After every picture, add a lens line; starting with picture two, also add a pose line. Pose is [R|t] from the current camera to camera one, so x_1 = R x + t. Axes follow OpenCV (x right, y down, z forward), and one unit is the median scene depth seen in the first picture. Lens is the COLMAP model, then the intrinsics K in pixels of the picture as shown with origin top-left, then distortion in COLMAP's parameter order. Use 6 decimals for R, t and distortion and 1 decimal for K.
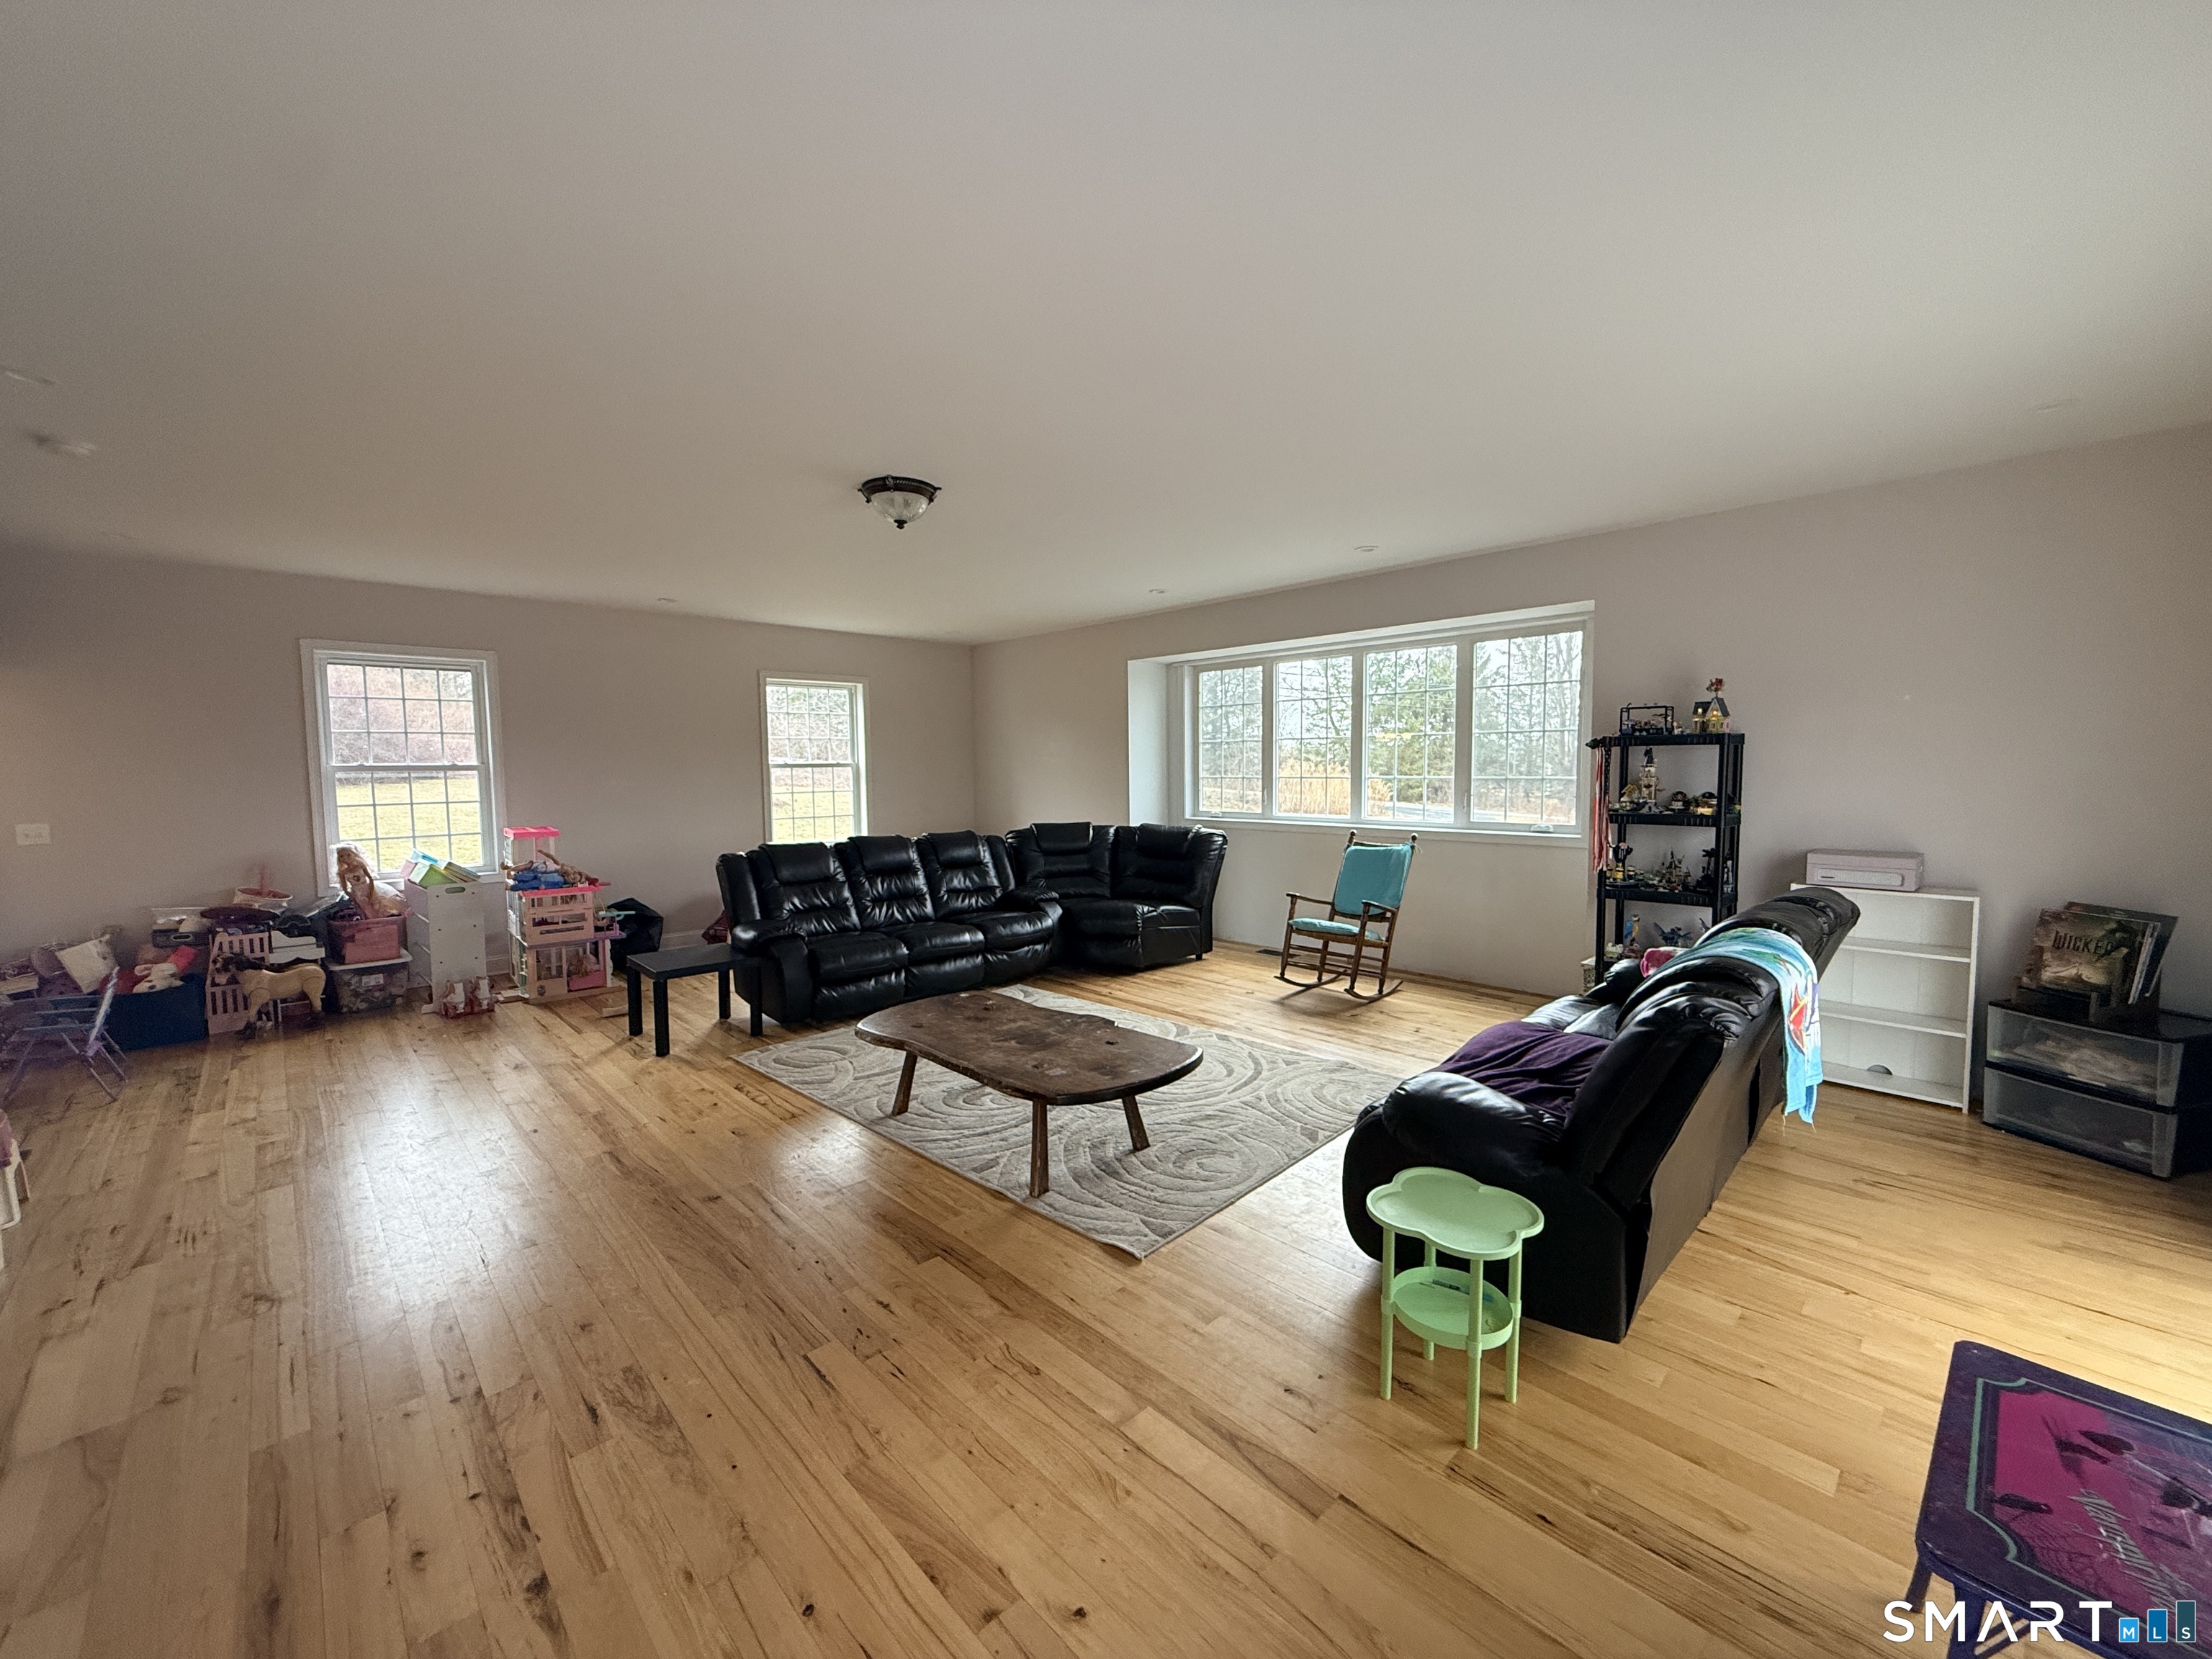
lens RADIAL K [[883.9, 0, 1097.3], [0, 883.9, 828.2], [0, 0, 1]] dist [-0.001401, 0.000411]
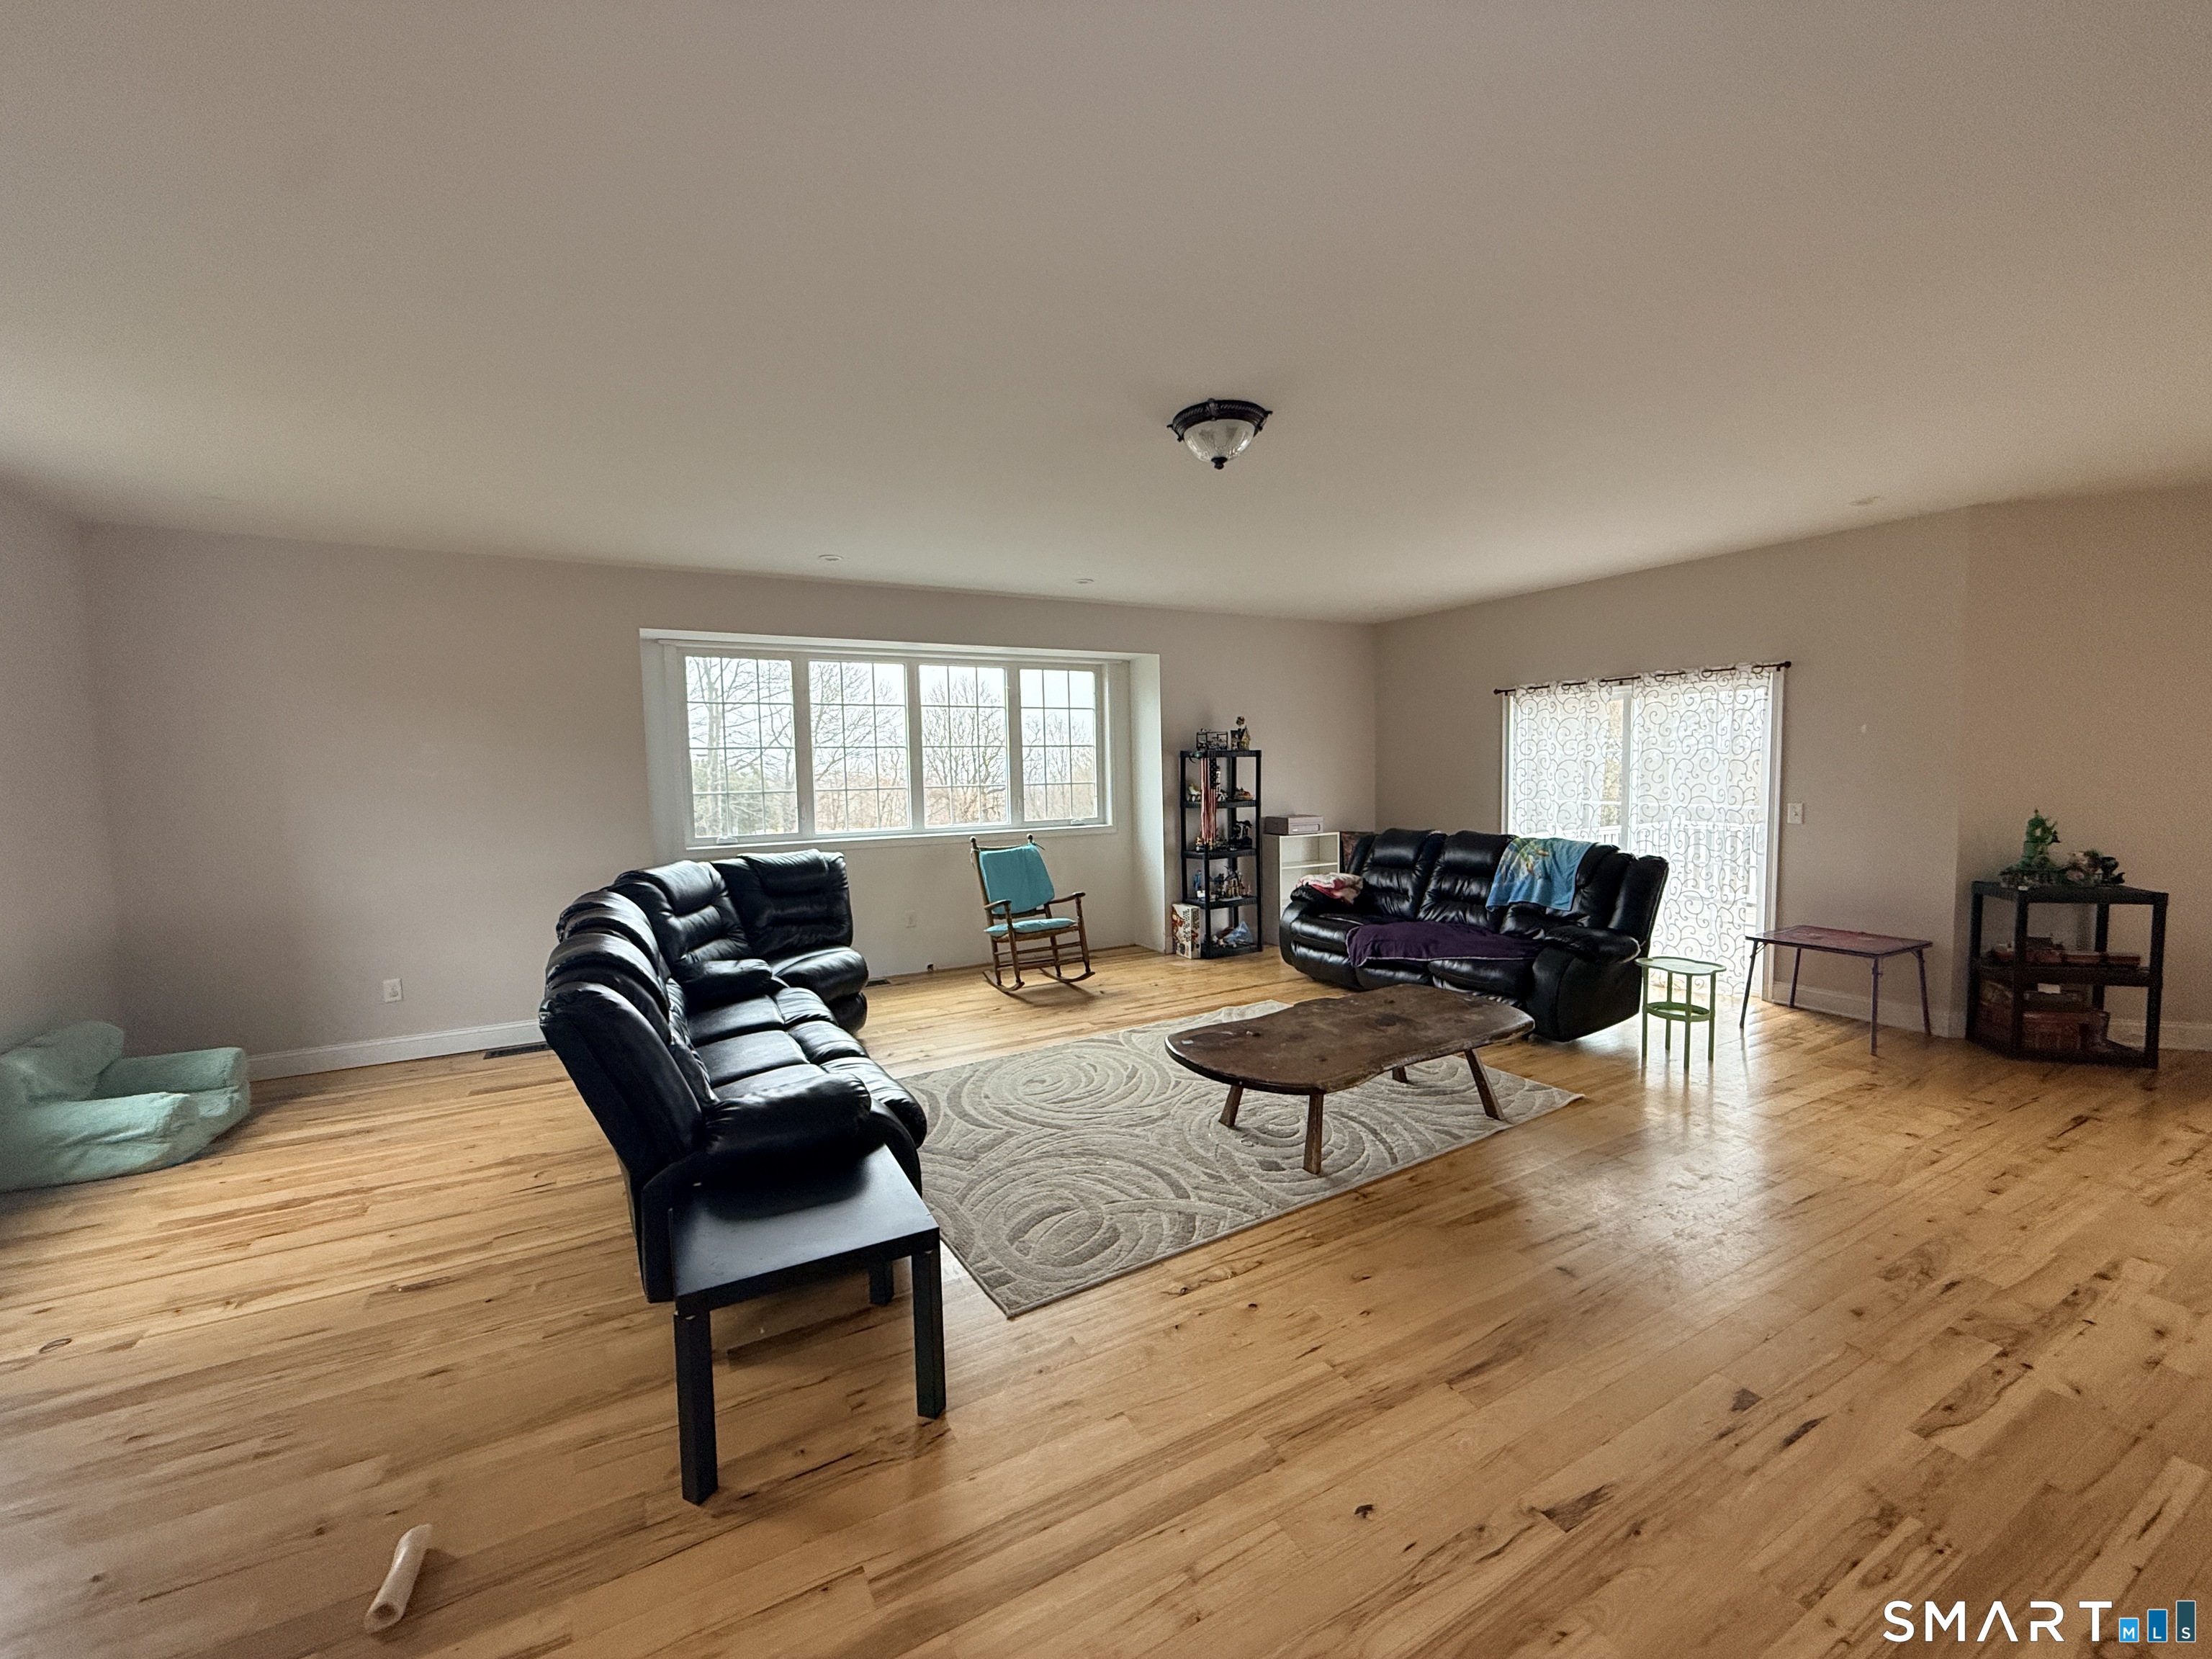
lens RADIAL K [[883.9, 0, 1097.3], [0, 883.9, 828.2], [0, 0, 1]] dist [-0.001401, 0.000411]
pose [[0.256811, -0.059958, 0.964600, -1.005399], [0.087505, 0.995417, 0.038576, -0.053130], [-0.962492, 0.074501, 0.260880, 0.888294]]
